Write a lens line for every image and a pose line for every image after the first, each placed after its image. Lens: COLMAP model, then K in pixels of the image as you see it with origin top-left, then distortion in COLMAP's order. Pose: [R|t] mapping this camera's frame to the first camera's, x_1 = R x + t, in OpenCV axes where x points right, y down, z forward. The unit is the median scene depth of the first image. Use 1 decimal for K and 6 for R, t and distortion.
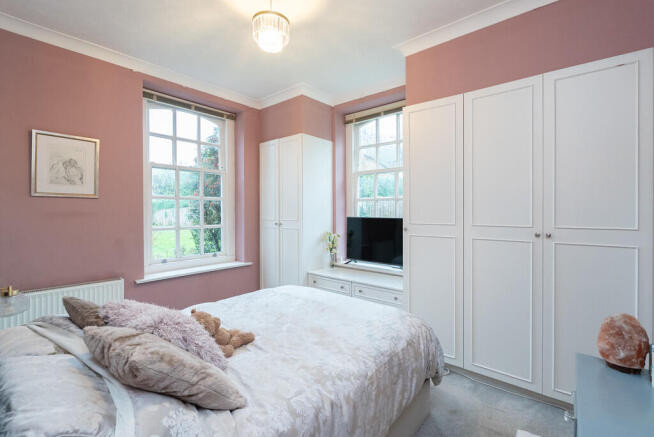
lens RADIAL K [[290.1, 0, 329.8], [0, 290.1, 212.8], [0, 0, 1]] dist [-0.000278, -0.000044]
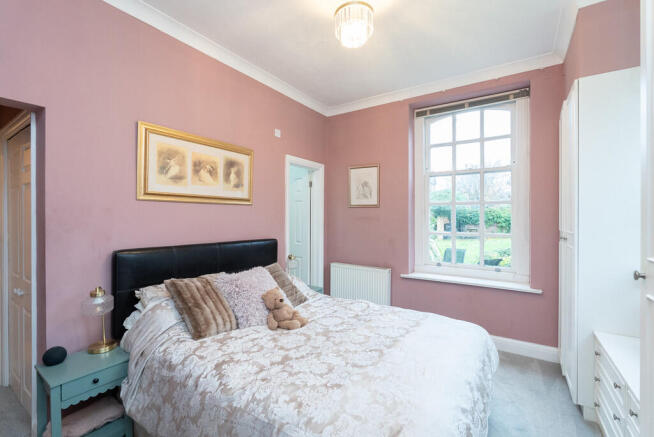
lens RADIAL K [[290.1, 0, 328.7], [0, 290.1, 217.5], [0, 0, 1]] dist [-0.000278, -0.000044]
pose [[0.115109, 0.005413, -0.993338, 0.438534], [-0.009547, 0.999945, 0.004342, -0.003631], [0.993307, 0.008983, 0.115154, 0.499273]]
